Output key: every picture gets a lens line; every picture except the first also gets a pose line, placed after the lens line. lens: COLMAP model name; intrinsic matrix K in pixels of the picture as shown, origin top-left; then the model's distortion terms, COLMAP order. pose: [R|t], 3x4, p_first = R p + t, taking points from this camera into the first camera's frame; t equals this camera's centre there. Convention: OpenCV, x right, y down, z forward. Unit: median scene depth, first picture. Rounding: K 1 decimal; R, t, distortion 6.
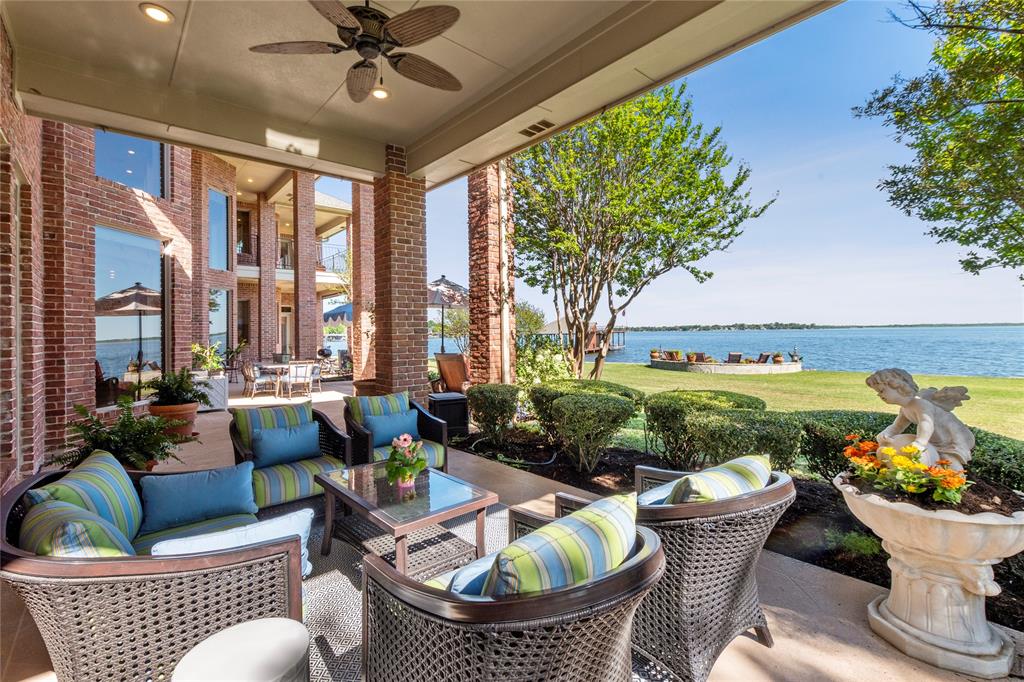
lens RADIAL K [[448.2, 0, 511.9], [0, 448.2, 335.7], [0, 0, 1]] dist [0.002293, 0.000071]
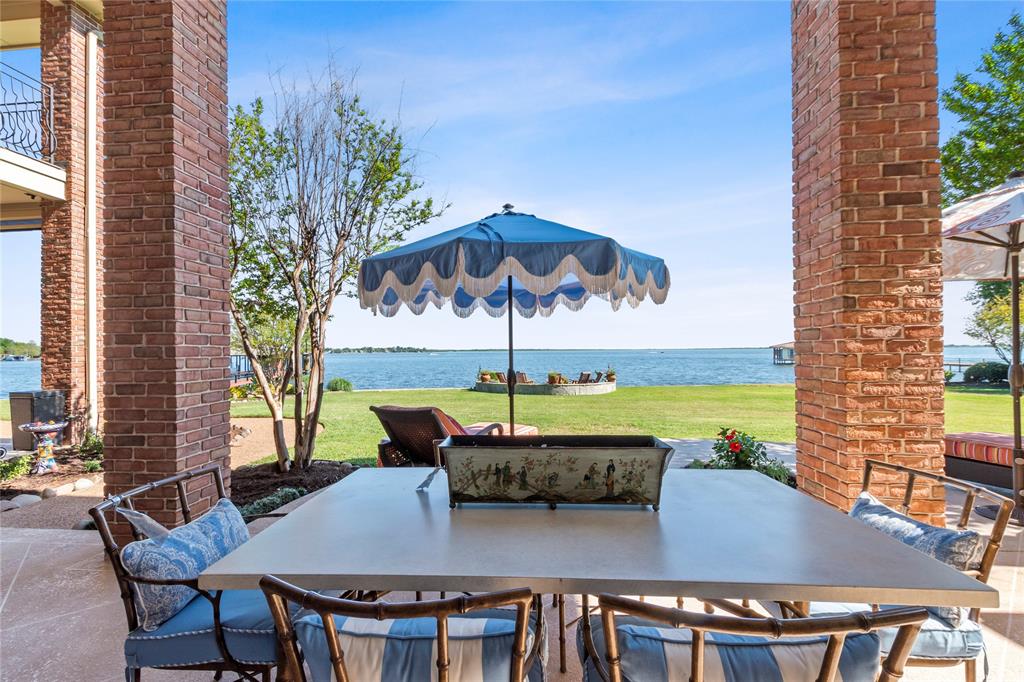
lens RADIAL K [[448.2, 0, 512.0], [0, 448.2, 350.9], [0, 0, 1]] dist [0.002293, 0.000071]
pose [[0.722205, 0.006174, 0.691652, -0.416898], [0.005367, 0.999880, -0.014530, 0.008911], [-0.691659, 0.014206, 0.722085, 0.608940]]
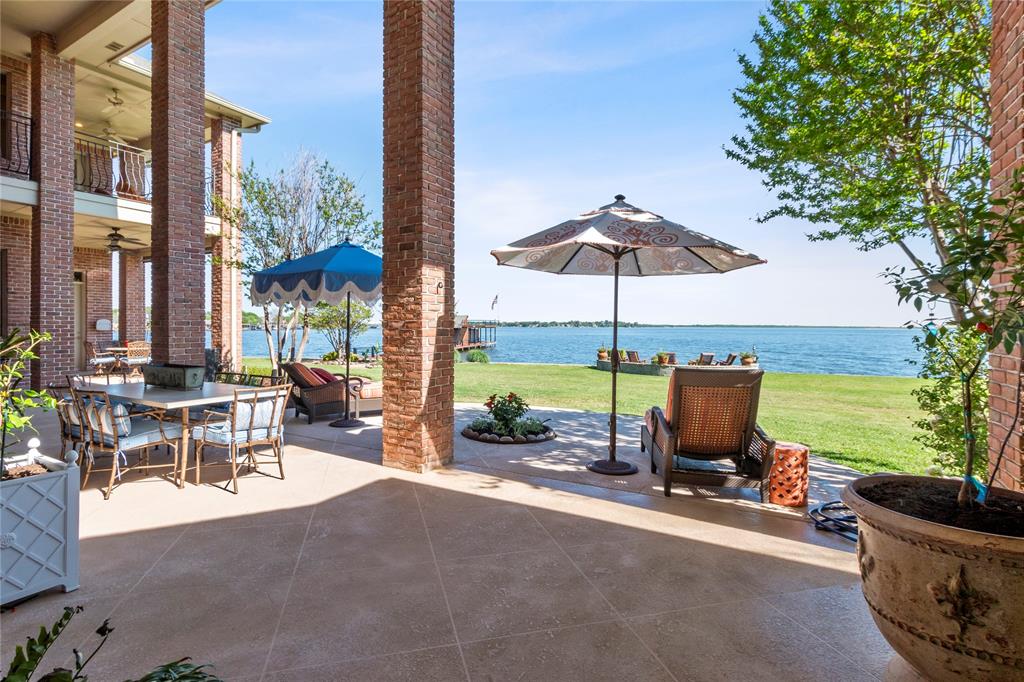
lens RADIAL K [[494.8, 0, 514.1], [0, 494.8, 336.5], [0, 0, 1]] dist [-0.001955, -0.000398]
pose [[0.947884, 0.011610, 0.318405, -0.234085], [-0.015457, 0.999835, 0.009558, 0.003878], [-0.318241, -0.013981, 0.947907, 0.310573]]
